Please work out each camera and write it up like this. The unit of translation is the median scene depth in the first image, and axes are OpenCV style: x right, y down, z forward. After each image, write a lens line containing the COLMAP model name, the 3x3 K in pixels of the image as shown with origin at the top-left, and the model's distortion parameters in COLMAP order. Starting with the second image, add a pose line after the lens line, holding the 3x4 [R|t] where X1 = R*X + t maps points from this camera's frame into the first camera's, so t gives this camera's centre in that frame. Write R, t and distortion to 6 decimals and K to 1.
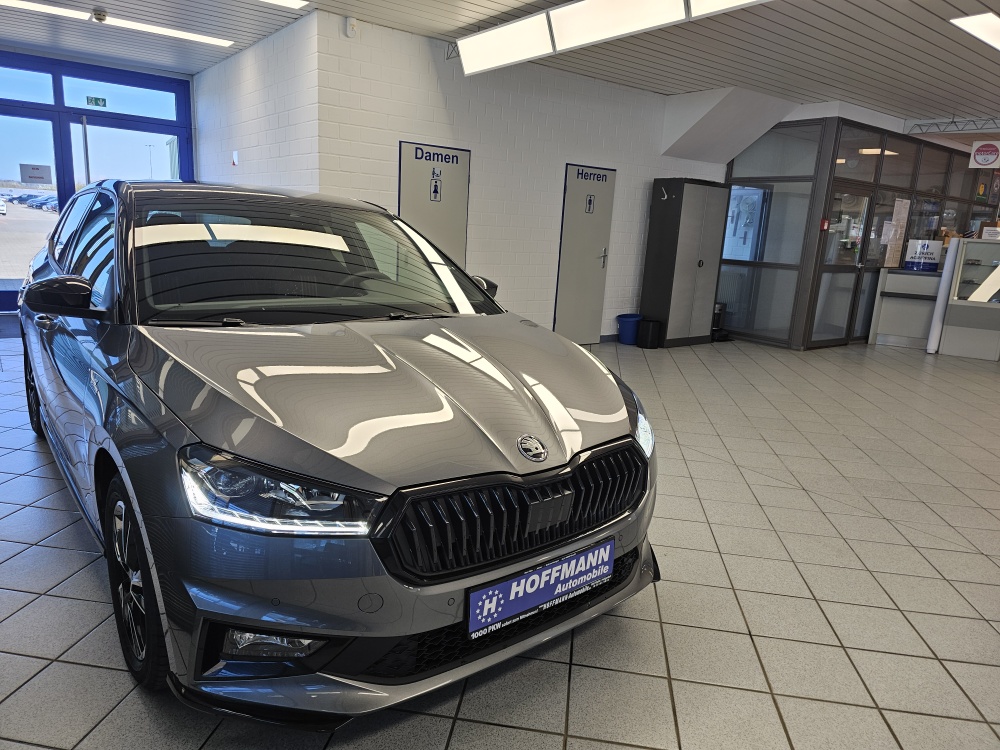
lens RADIAL K [[679.1, 0, 504.0], [0, 679.1, 377.5], [0, 0, 1]] dist [0.072835, -0.064699]
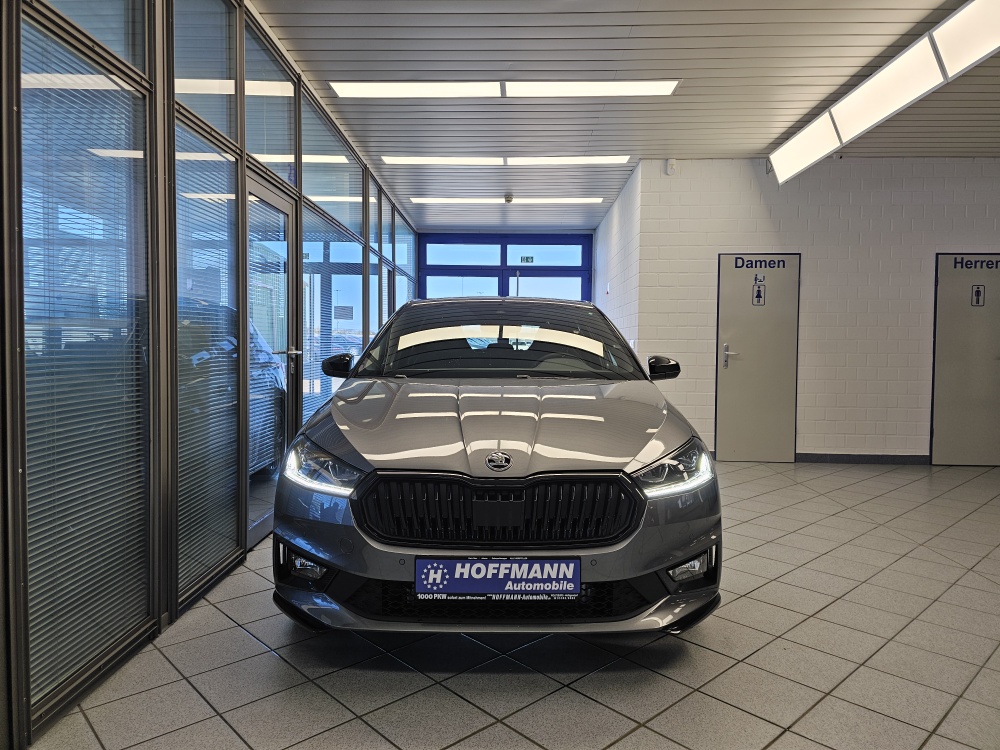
lens RADIAL K [[679.1, 0, 504.0], [0, 679.1, 377.5], [0, 0, 1]] dist [0.072835, -0.064699]
pose [[0.770789, -0.016846, -0.636868, 0.774905], [-0.106509, 0.982174, -0.154886, 0.134337], [0.628125, 0.187217, 0.755254, 0.046335]]
